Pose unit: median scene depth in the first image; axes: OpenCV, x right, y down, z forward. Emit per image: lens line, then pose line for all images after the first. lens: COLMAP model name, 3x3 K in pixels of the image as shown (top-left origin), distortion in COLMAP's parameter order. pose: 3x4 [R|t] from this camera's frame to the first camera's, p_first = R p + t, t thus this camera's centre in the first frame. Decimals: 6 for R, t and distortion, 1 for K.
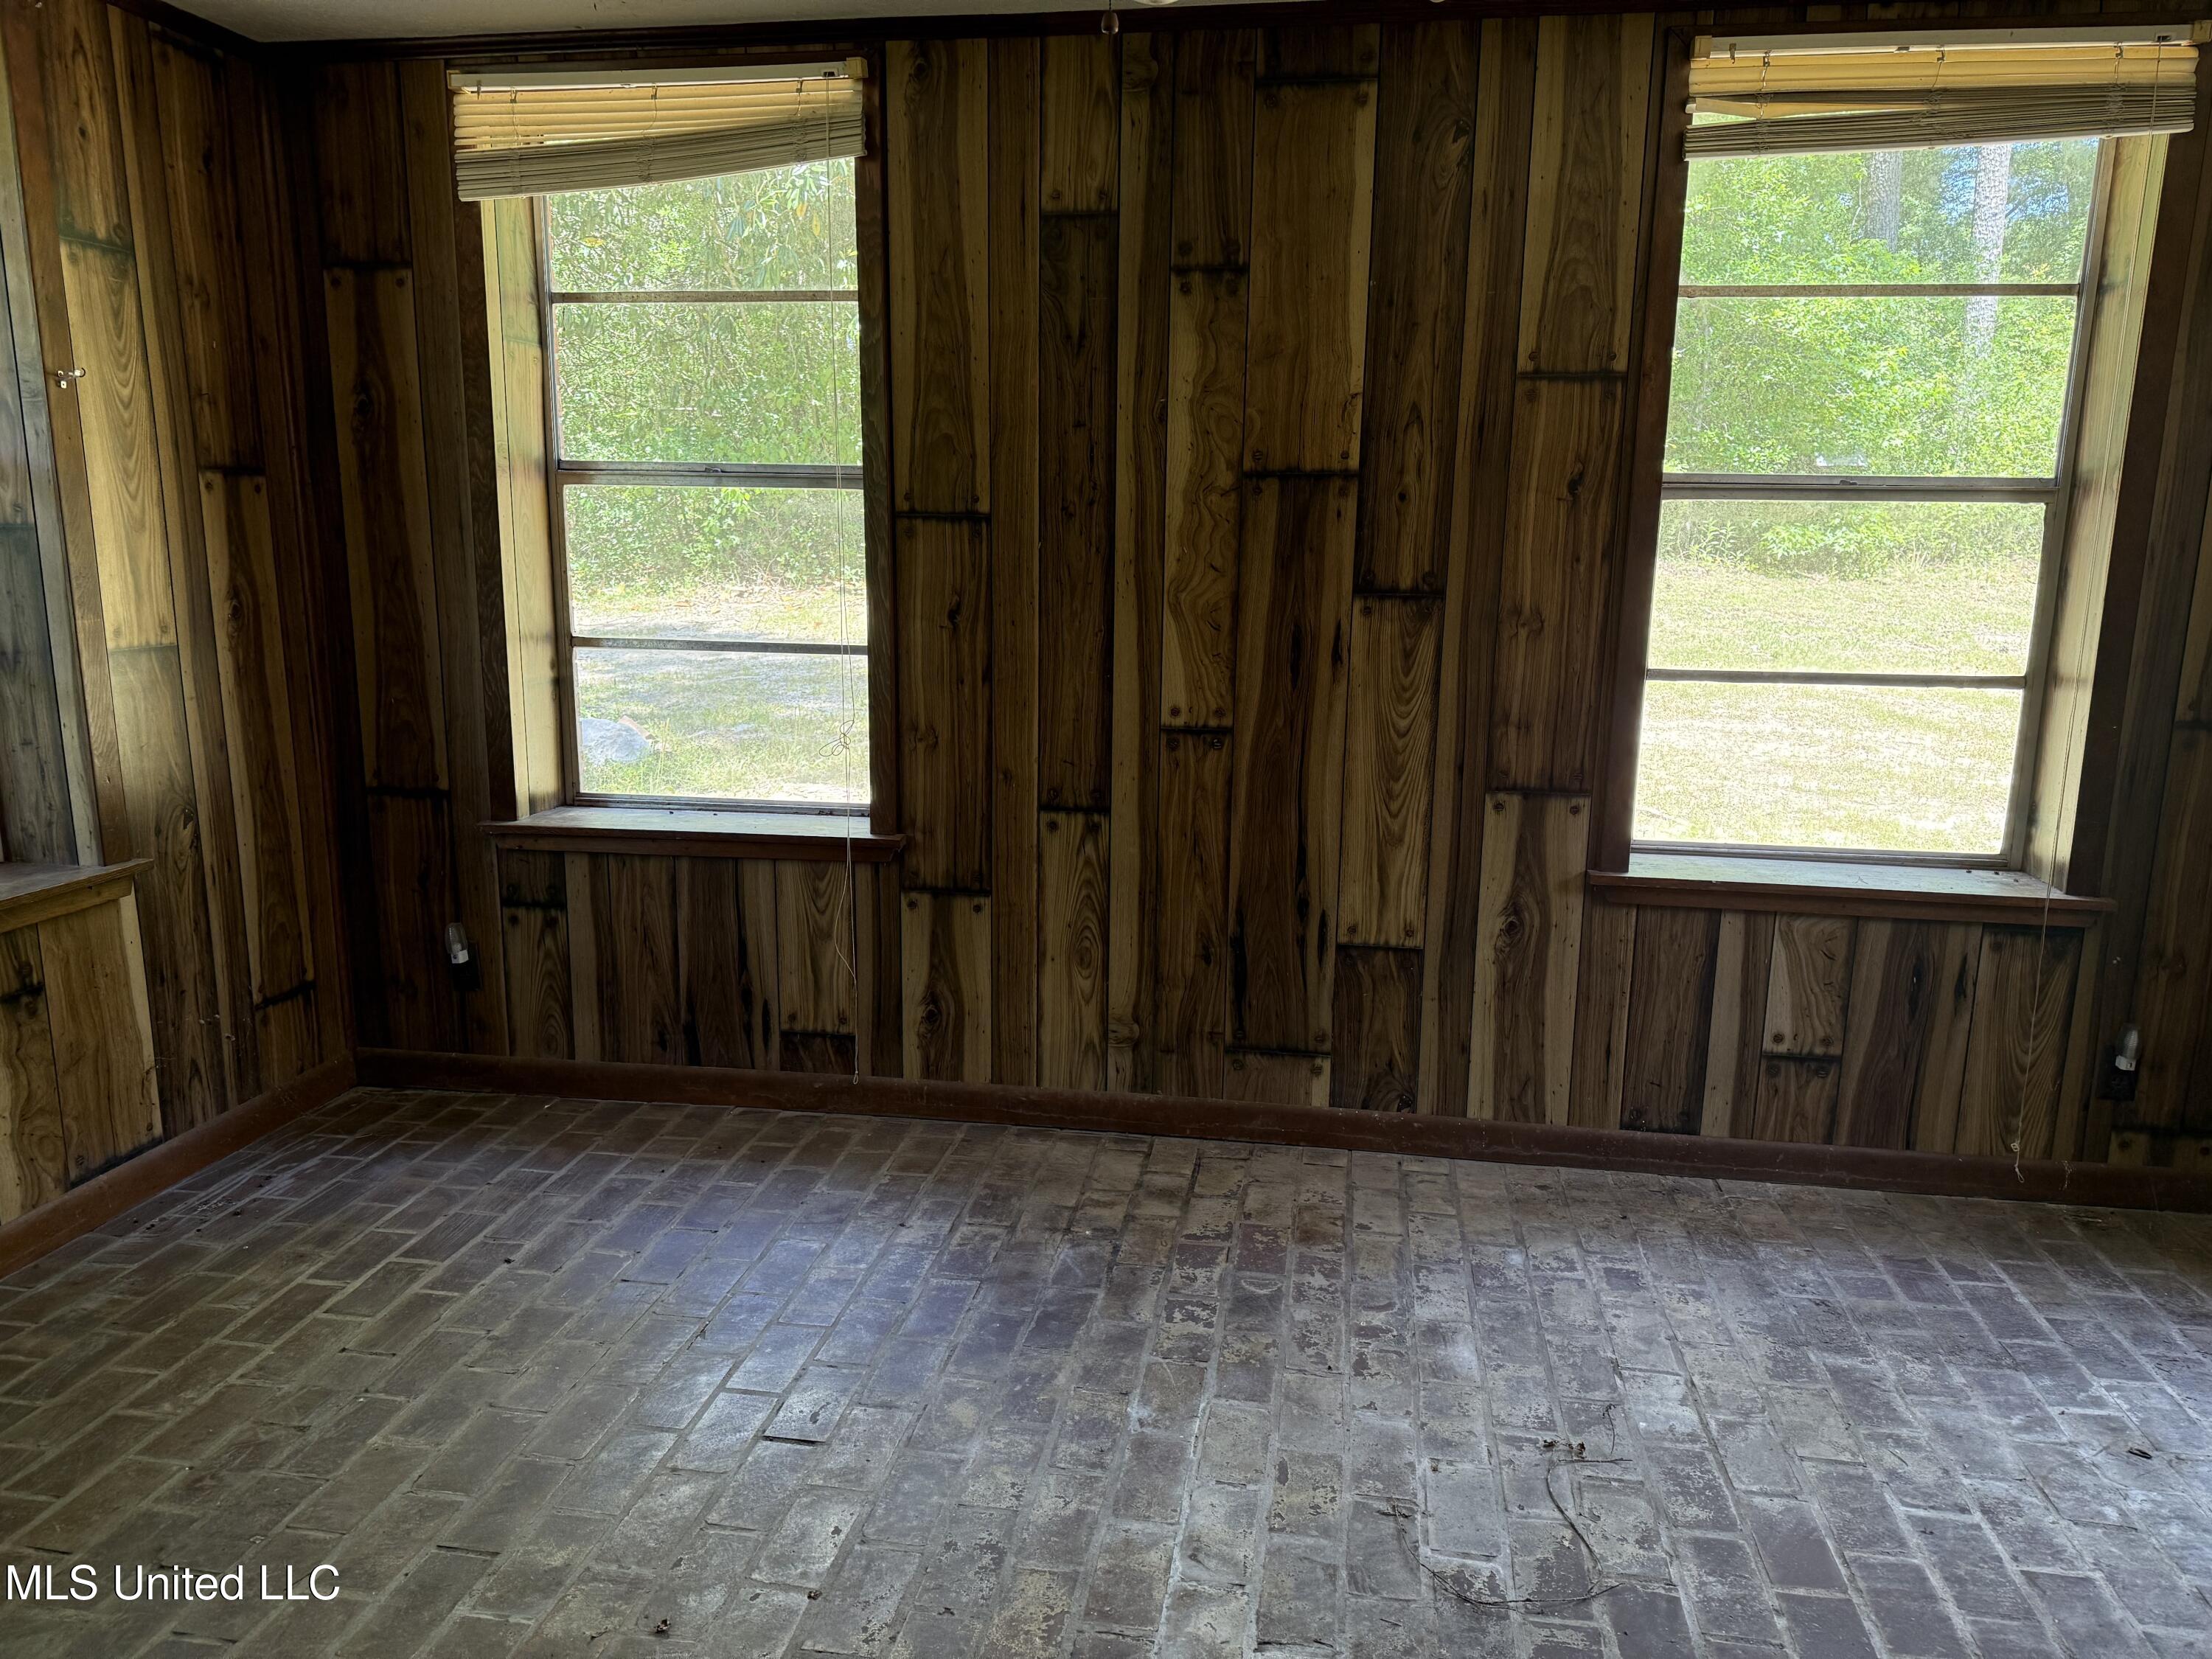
lens RADIAL K [[1562.9, 0, 1104.9], [0, 1562.9, 828.0], [0, 0, 1]] dist [0.054784, -0.026734]
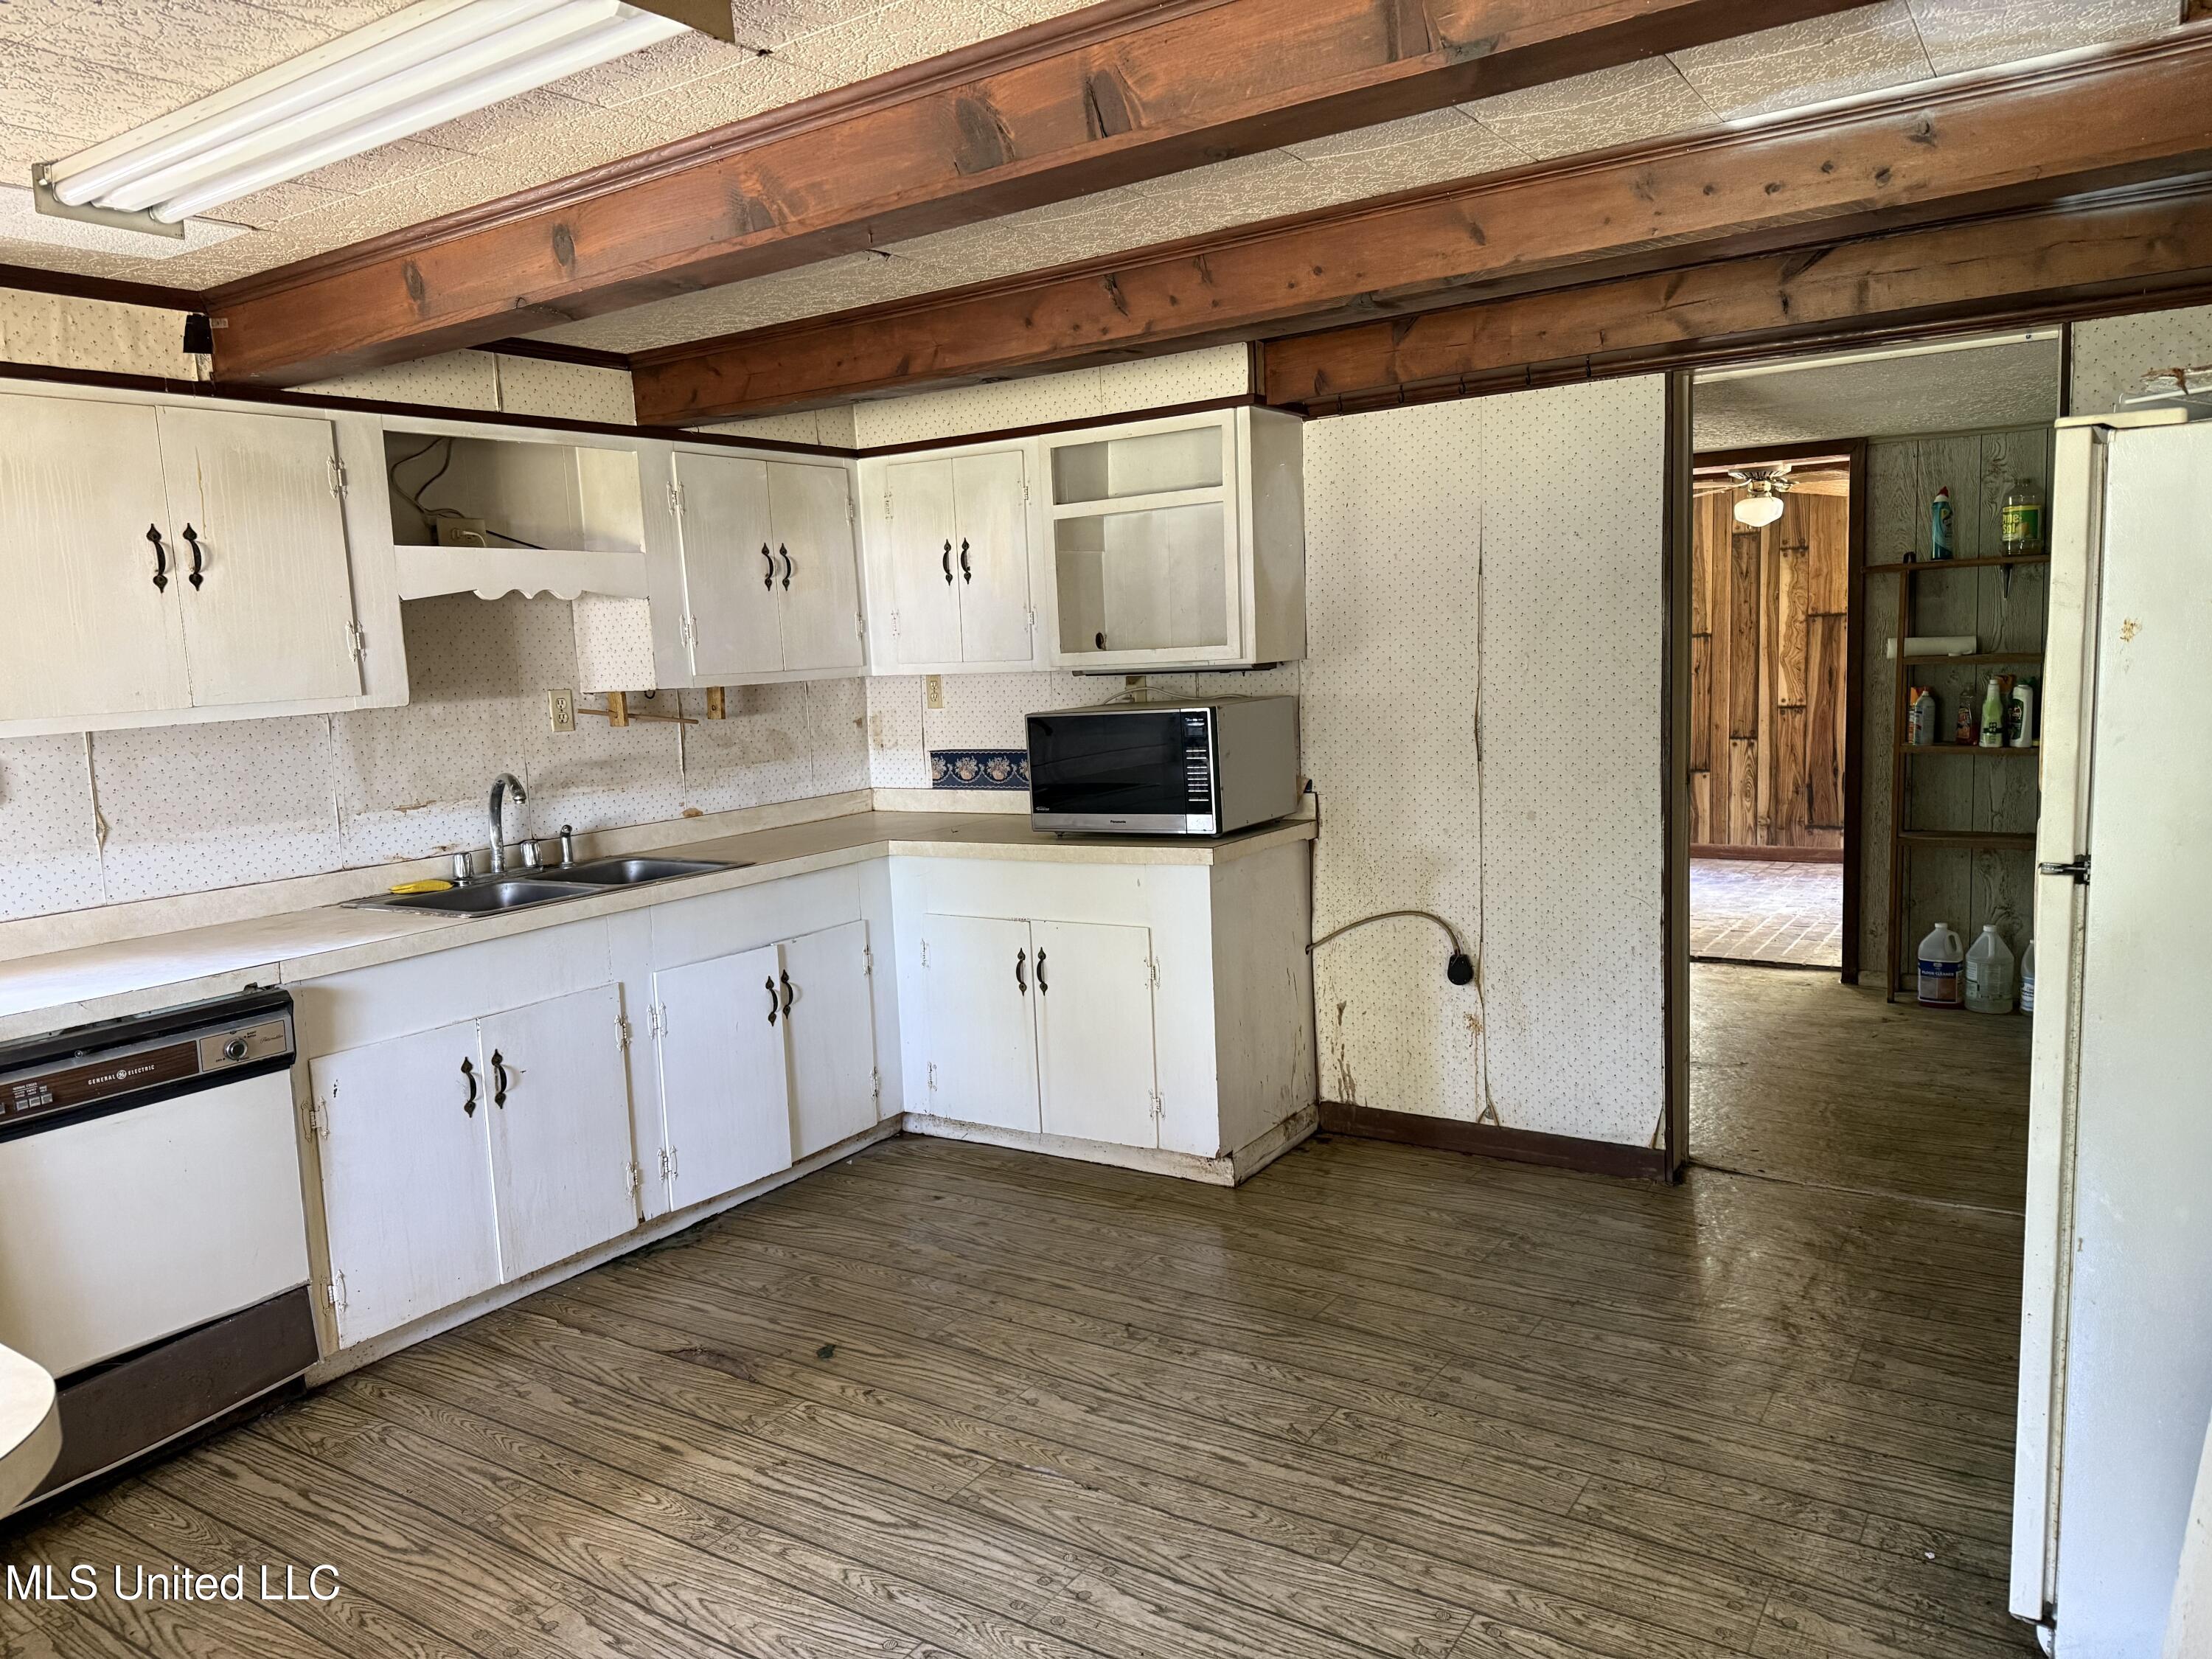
lens RADIAL K [[1562.9, 0, 1092.8], [0, 1562.9, 820.4], [0, 0, 1]] dist [0.054784, -0.026734]
pose [[0.907143, 0.003366, -0.420808, 0.114881], [-0.030910, 0.997800, -0.058652, 0.346956], [0.419685, 0.066213, 0.905252, -2.074748]]
